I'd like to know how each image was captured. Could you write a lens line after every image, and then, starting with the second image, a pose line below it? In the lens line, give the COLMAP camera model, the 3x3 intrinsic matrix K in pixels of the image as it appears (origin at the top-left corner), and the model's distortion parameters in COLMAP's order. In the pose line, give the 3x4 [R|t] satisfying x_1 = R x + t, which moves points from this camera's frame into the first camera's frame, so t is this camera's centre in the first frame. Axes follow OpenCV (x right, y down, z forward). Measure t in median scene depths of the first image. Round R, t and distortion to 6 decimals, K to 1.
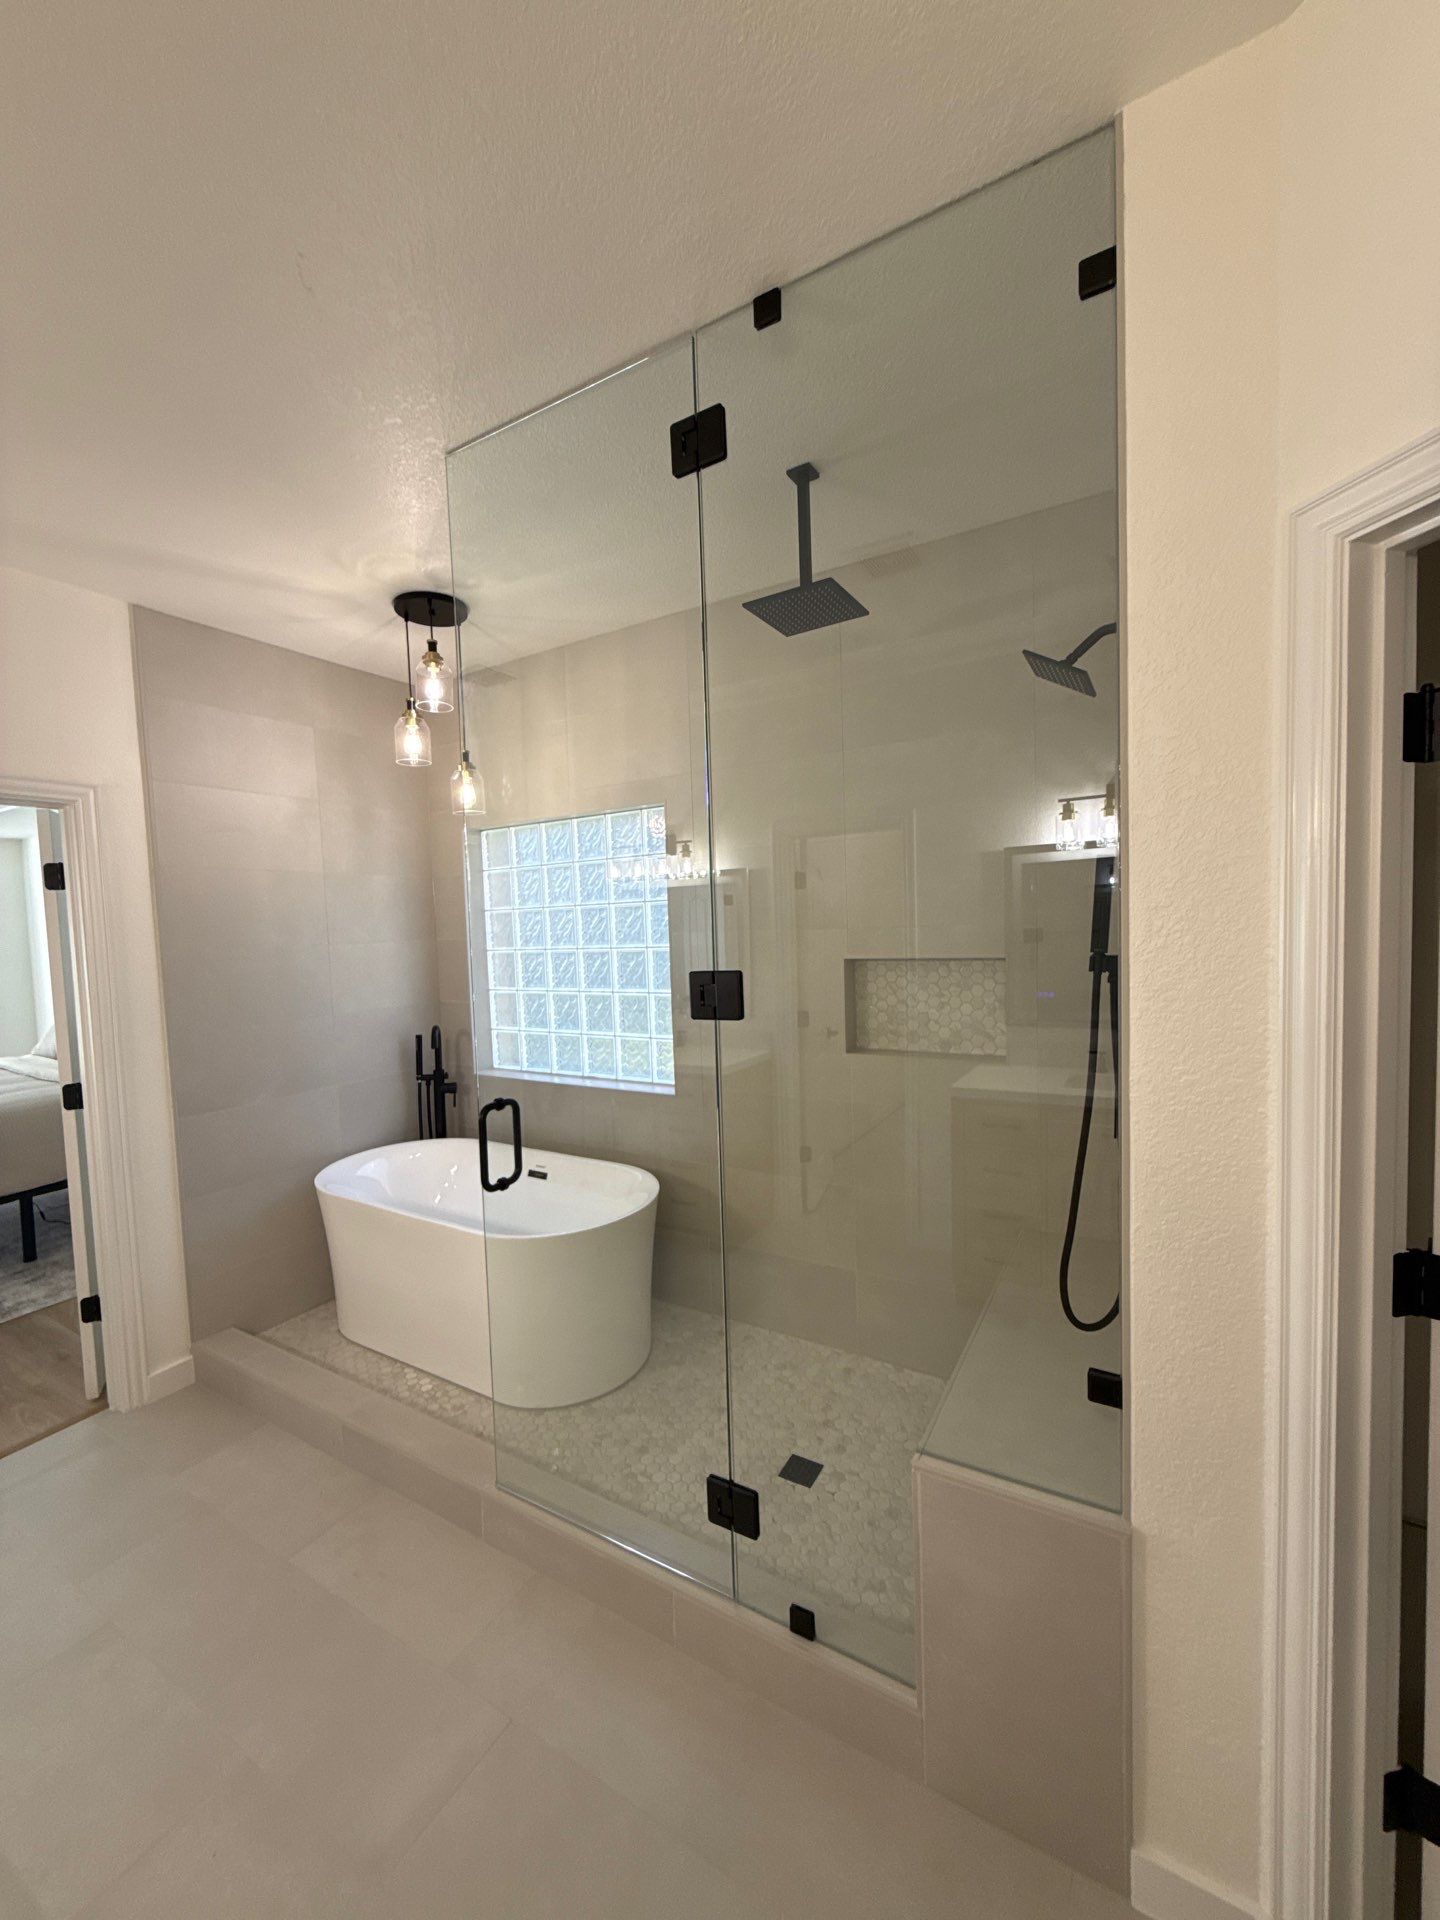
lens RADIAL K [[760.5, 0, 721.0], [0, 760.5, 965.0], [0, 0, 1]] dist [0.002119, -0.000458]
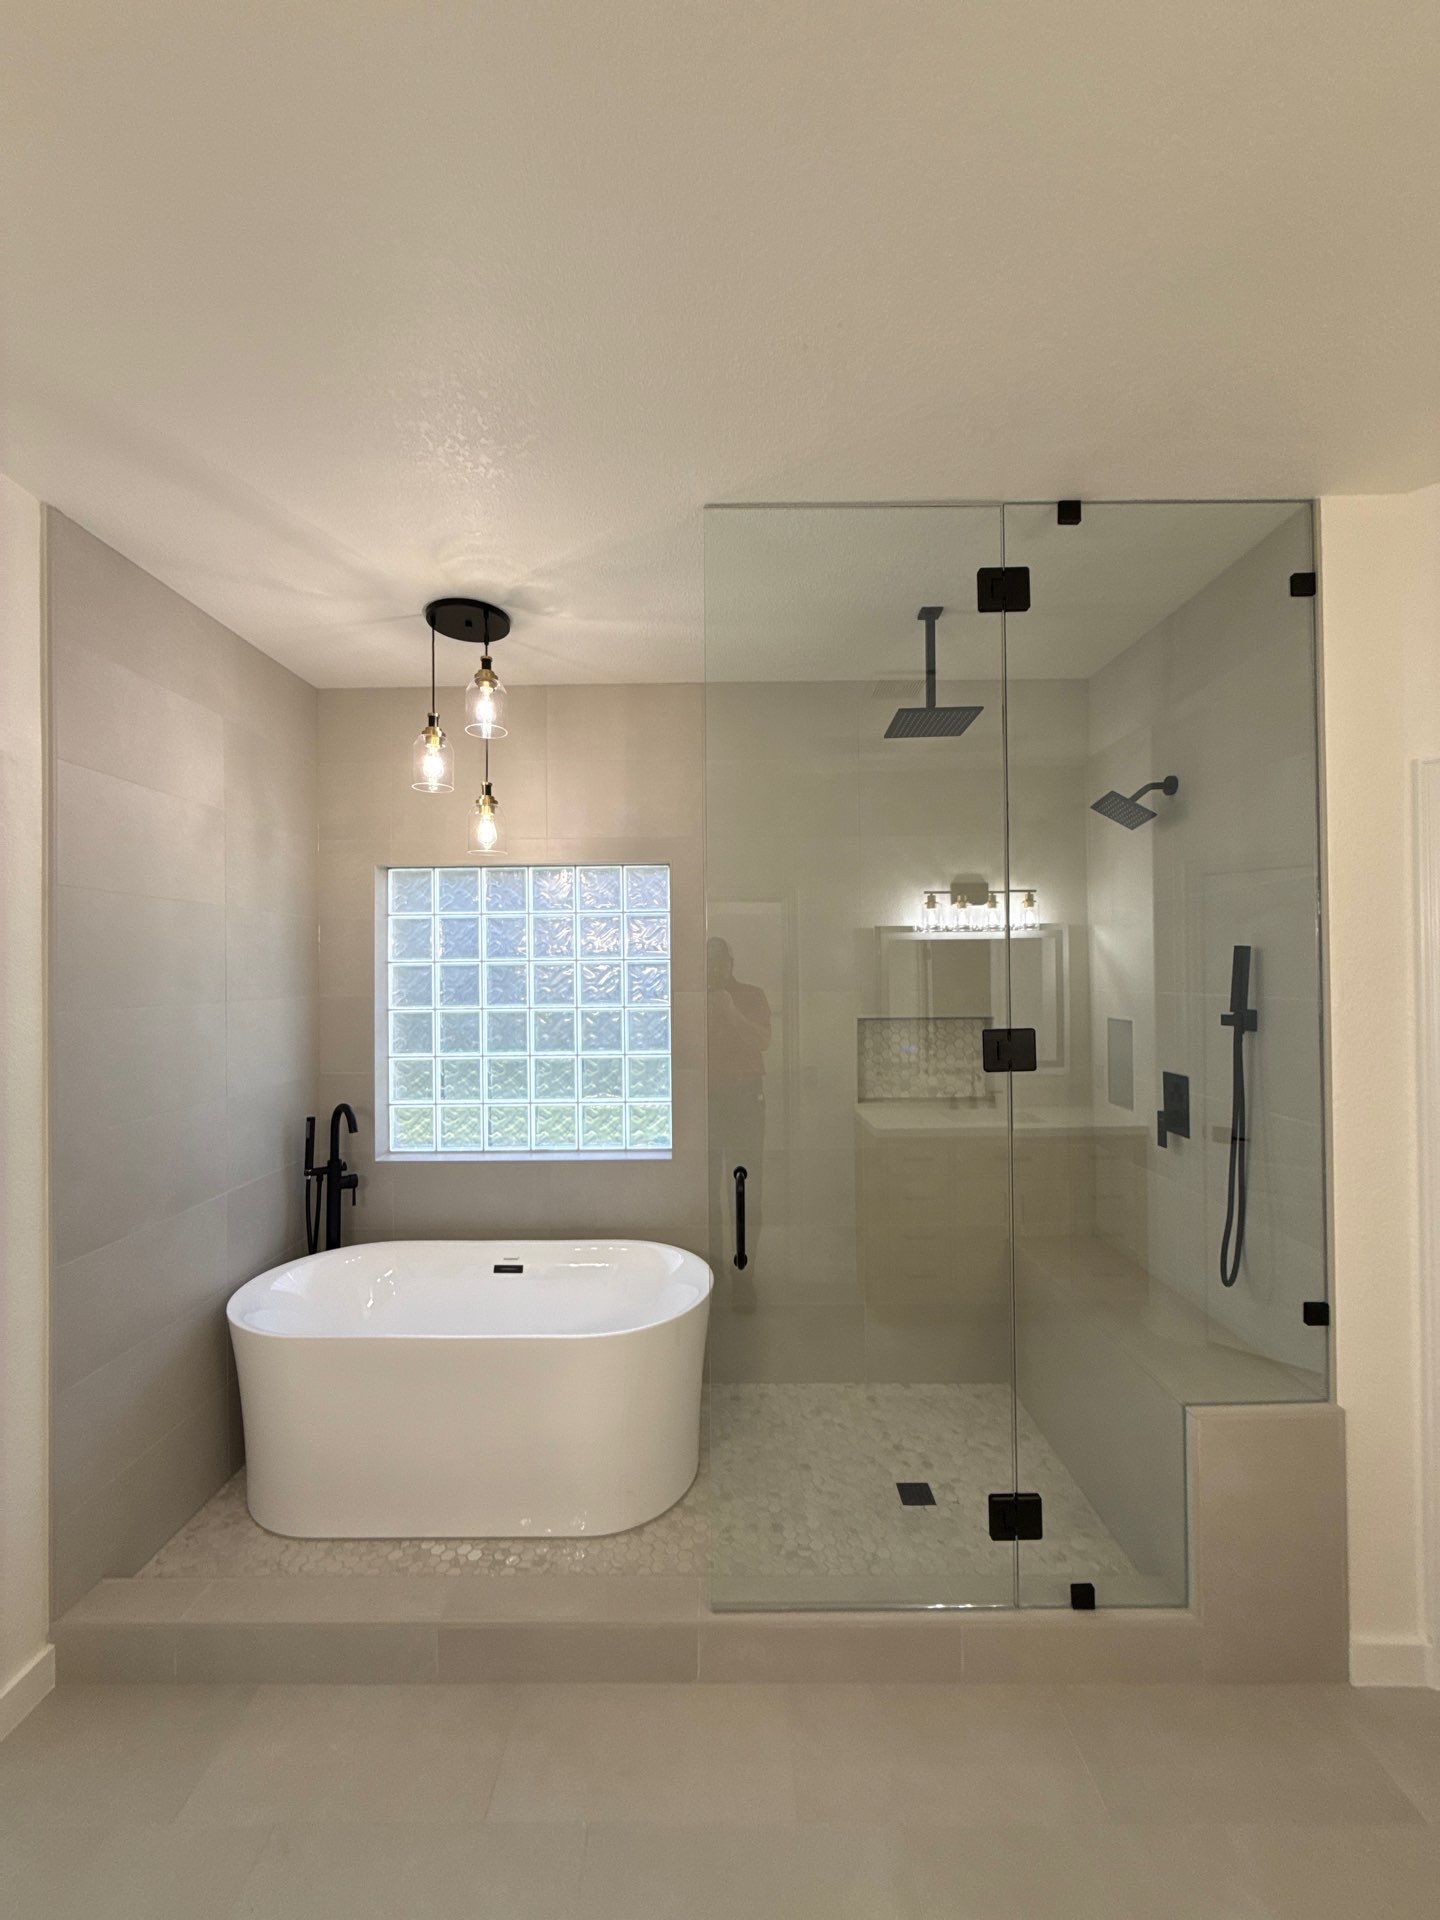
lens RADIAL K [[760.5, 0, 722.3], [0, 760.5, 965.1], [0, 0, 1]] dist [0.002119, -0.000458]
pose [[0.862842, 0.031564, 0.504487, -0.584786], [0.007906, 0.997084, -0.075905, -0.002798], [-0.505412, 0.069483, 0.860076, 0.132138]]
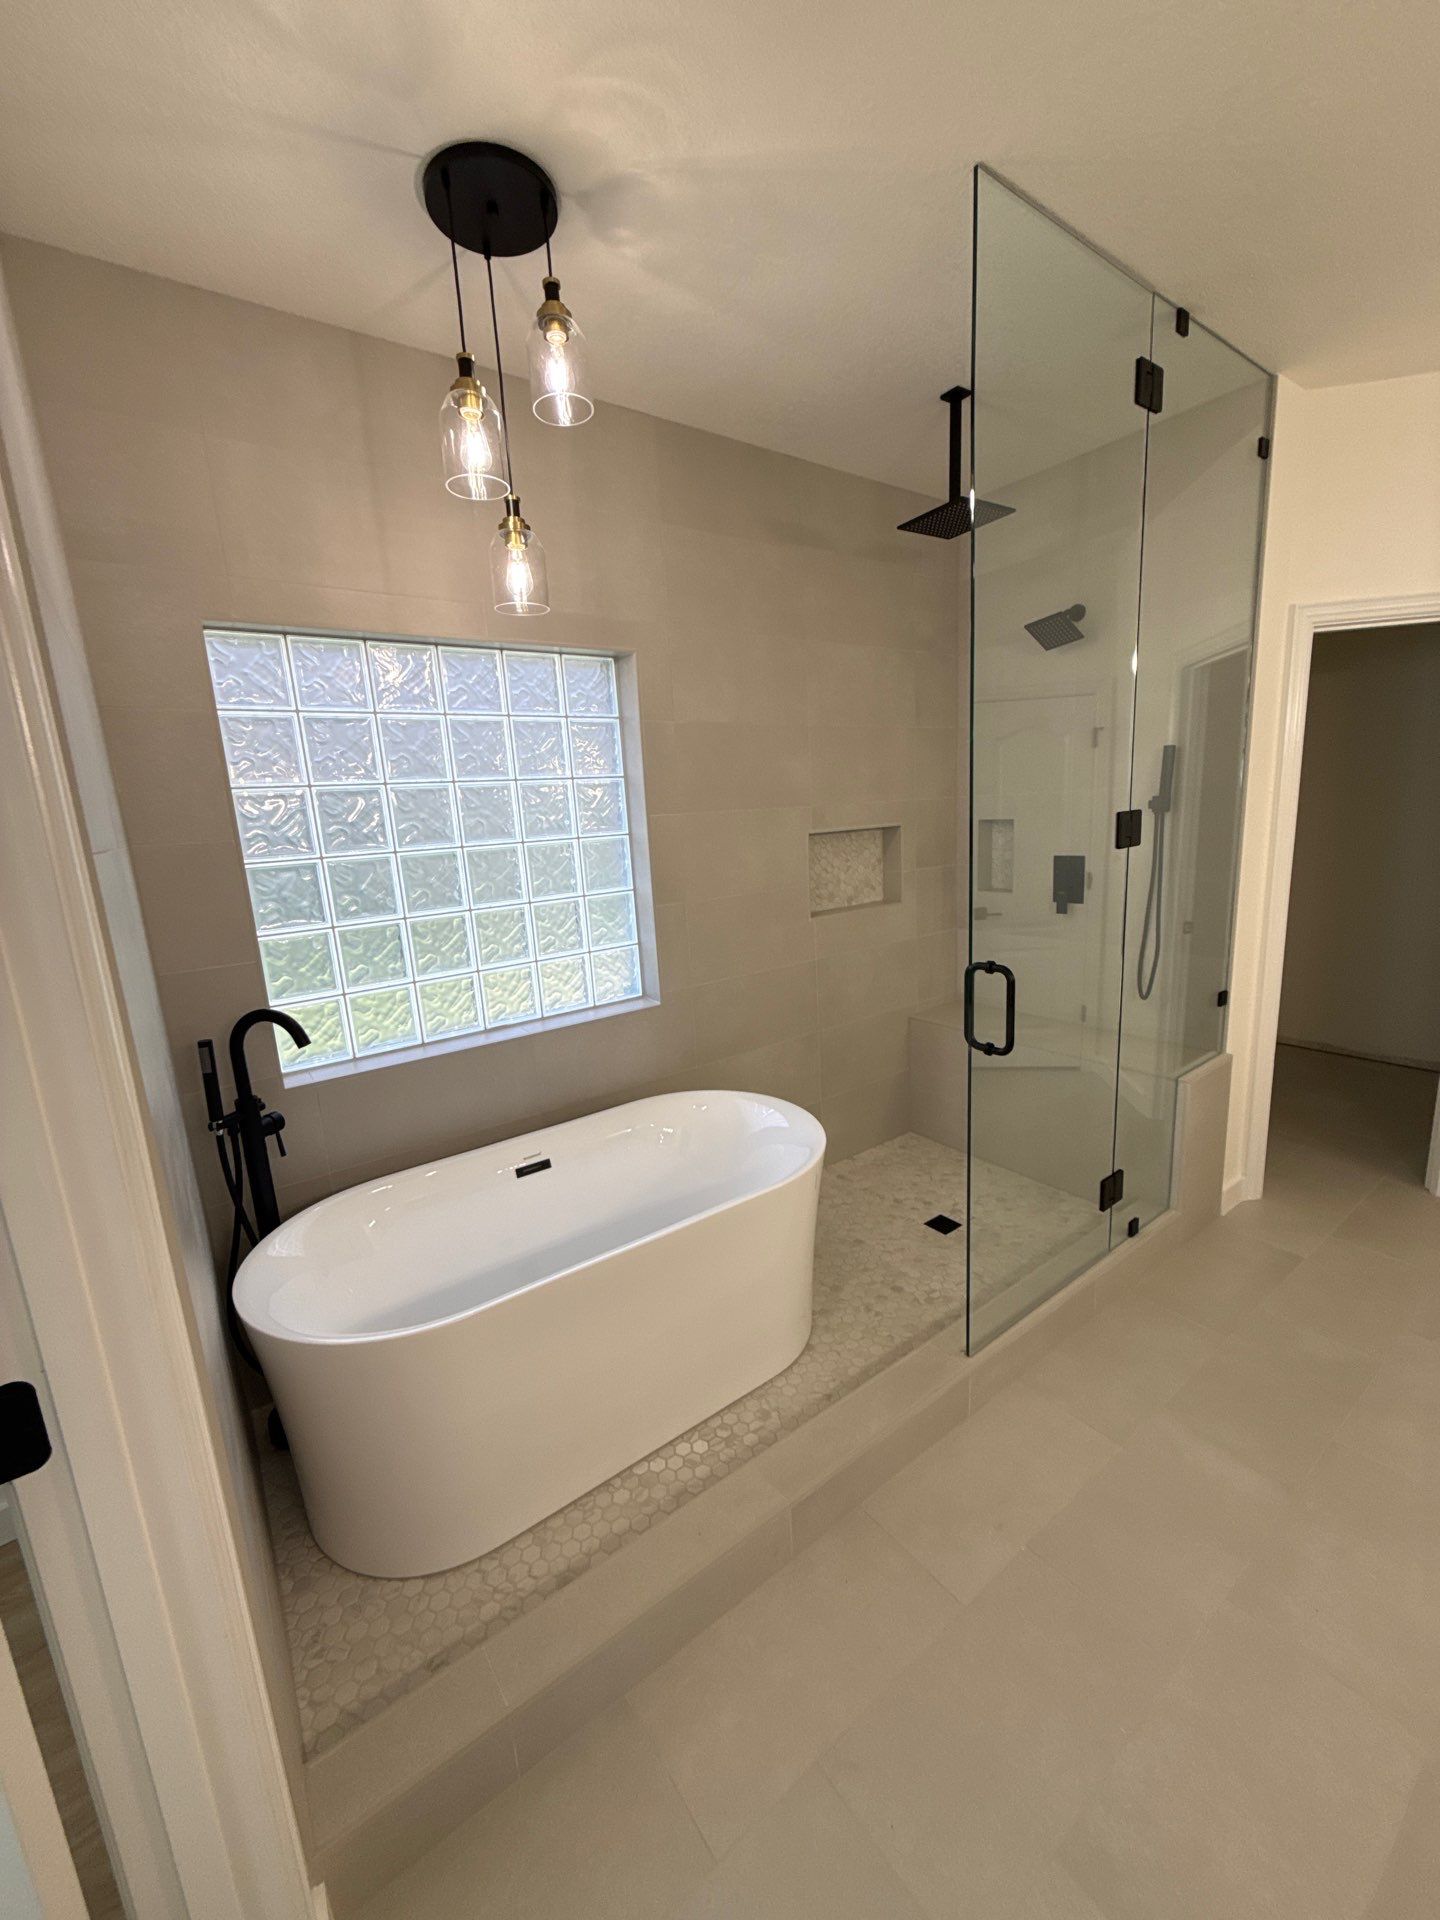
lens RADIAL K [[760.5, 0, 722.4], [0, 760.5, 964.2], [0, 0, 1]] dist [0.002119, -0.000458]
pose [[0.394157, -0.170685, 0.903054, -0.943961], [0.095241, 0.984898, 0.144584, 0.007226], [-0.914095, 0.029019, 0.404460, 0.675849]]
